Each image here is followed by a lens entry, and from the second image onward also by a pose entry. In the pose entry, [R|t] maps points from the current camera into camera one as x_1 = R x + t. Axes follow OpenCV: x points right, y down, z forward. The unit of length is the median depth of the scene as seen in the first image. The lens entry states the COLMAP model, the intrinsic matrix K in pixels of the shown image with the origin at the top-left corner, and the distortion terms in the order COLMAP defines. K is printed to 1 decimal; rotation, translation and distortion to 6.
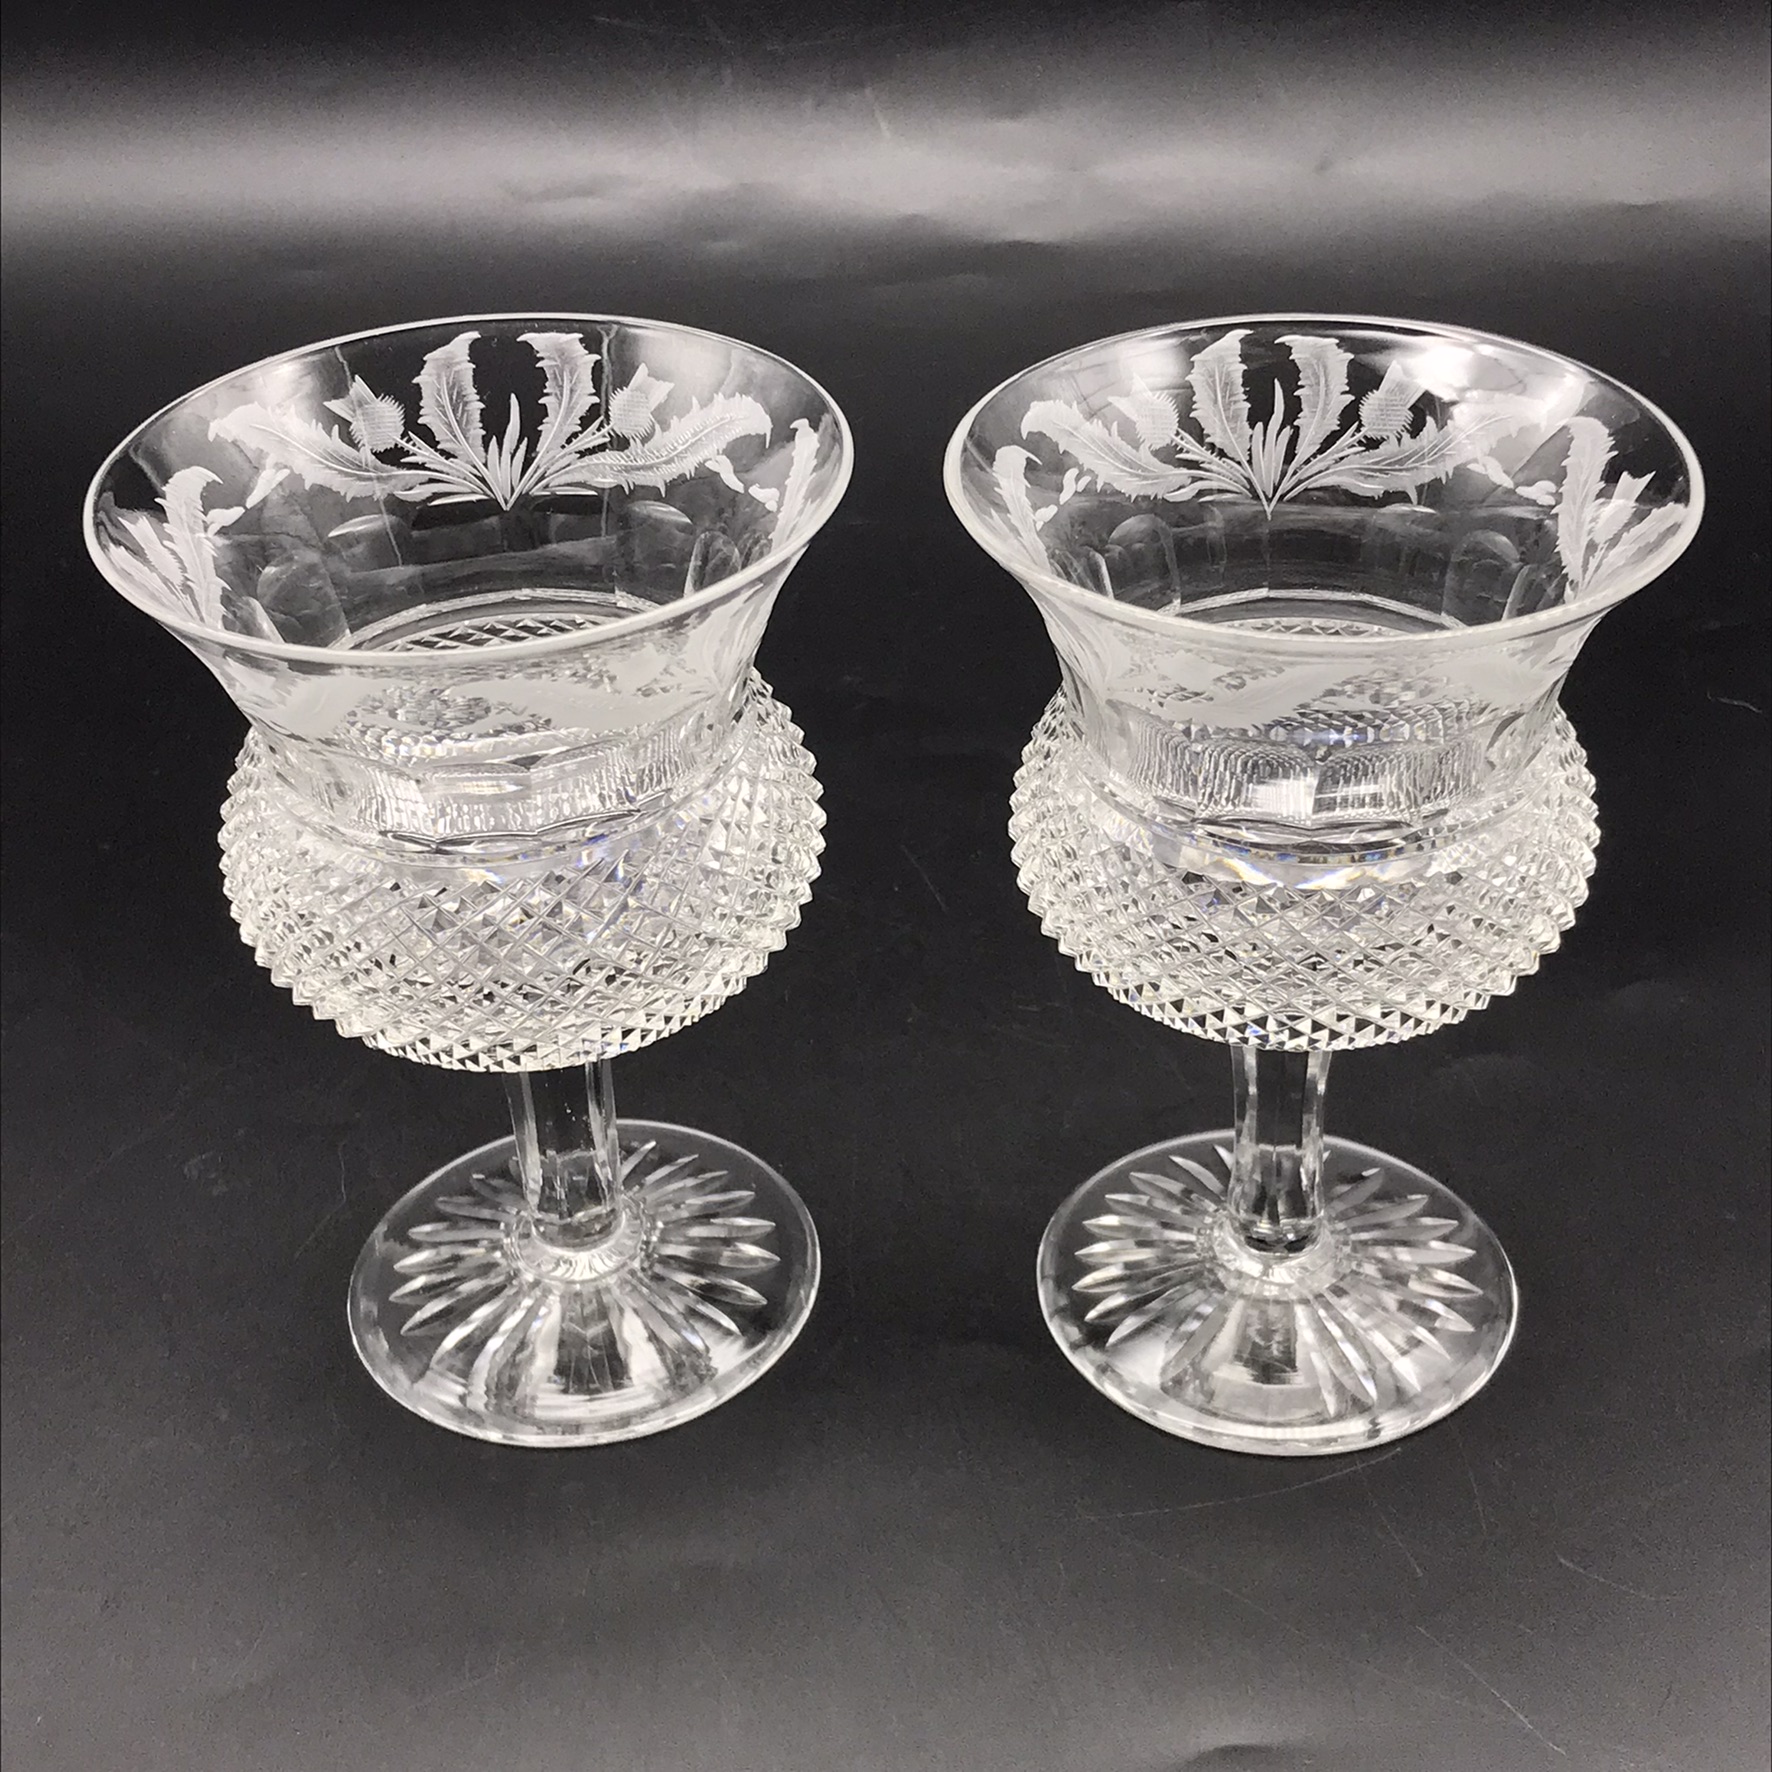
lens RADIAL K [[2878.3, 0, 879.4], [0, 2878.3, 887.7], [0, 0, 1]] dist [0.063841, 0.000000]
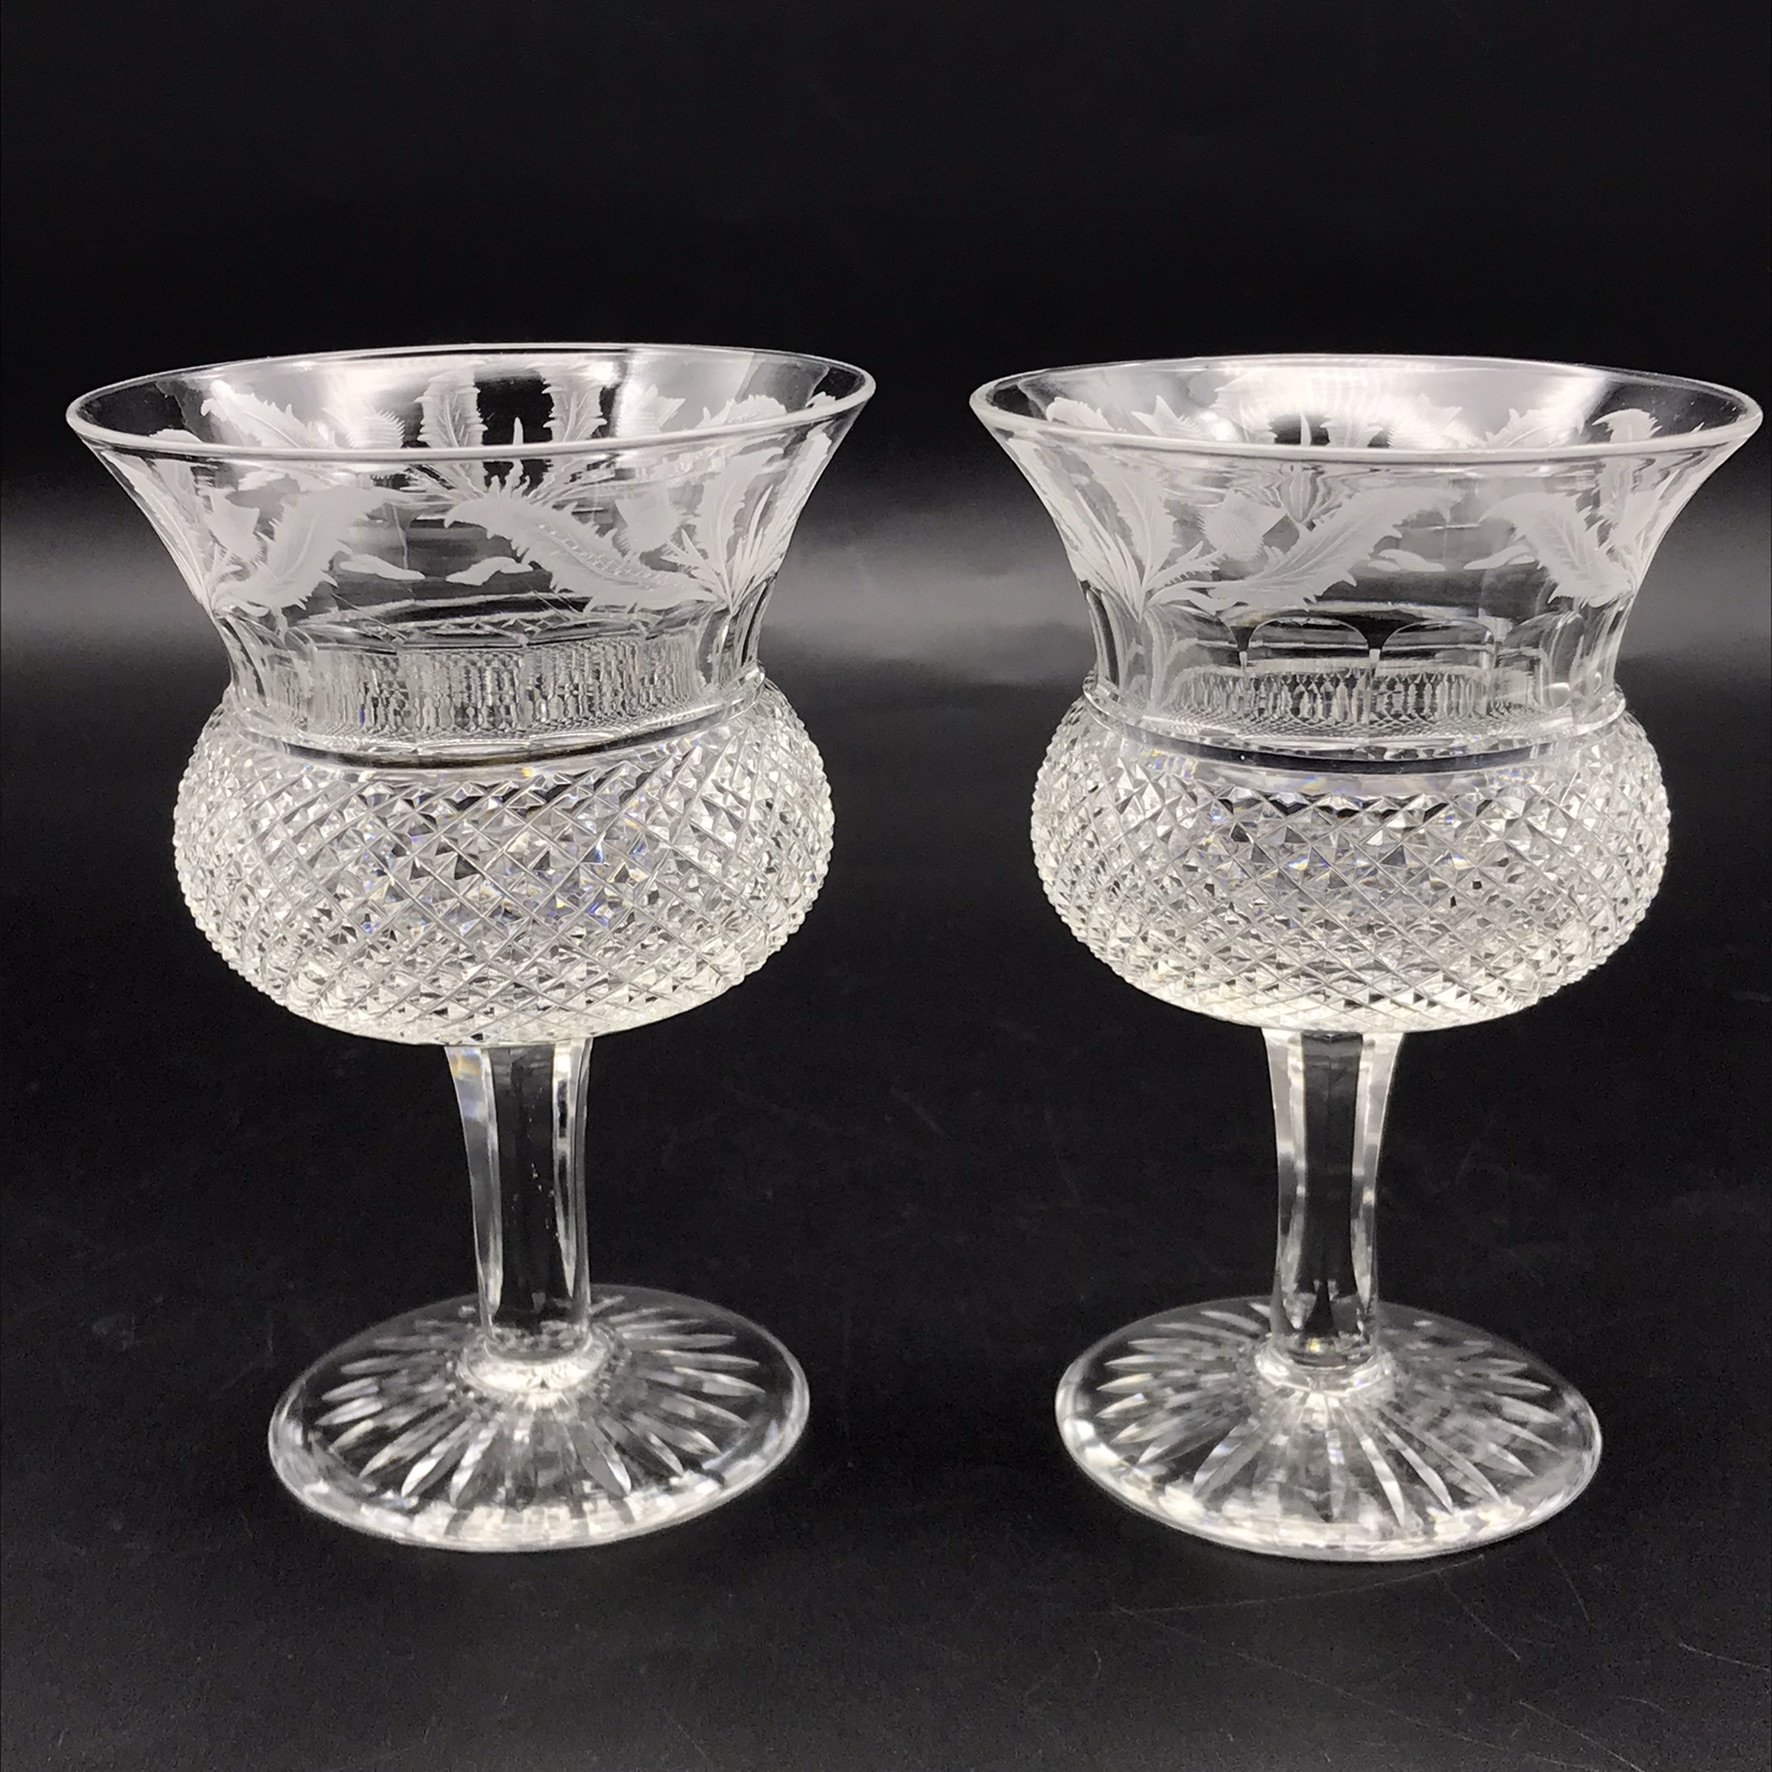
lens RADIAL K [[2878.3, 0, 890.5], [0, 2878.3, 885.7], [0, 0, 1]] dist [0.063841, 0.000000]
pose [[0.999597, 0.018448, 0.021568, -0.019558], [-0.011047, 0.952903, -0.303074, 0.272420], [-0.026143, 0.302714, 0.952723, 0.120375]]
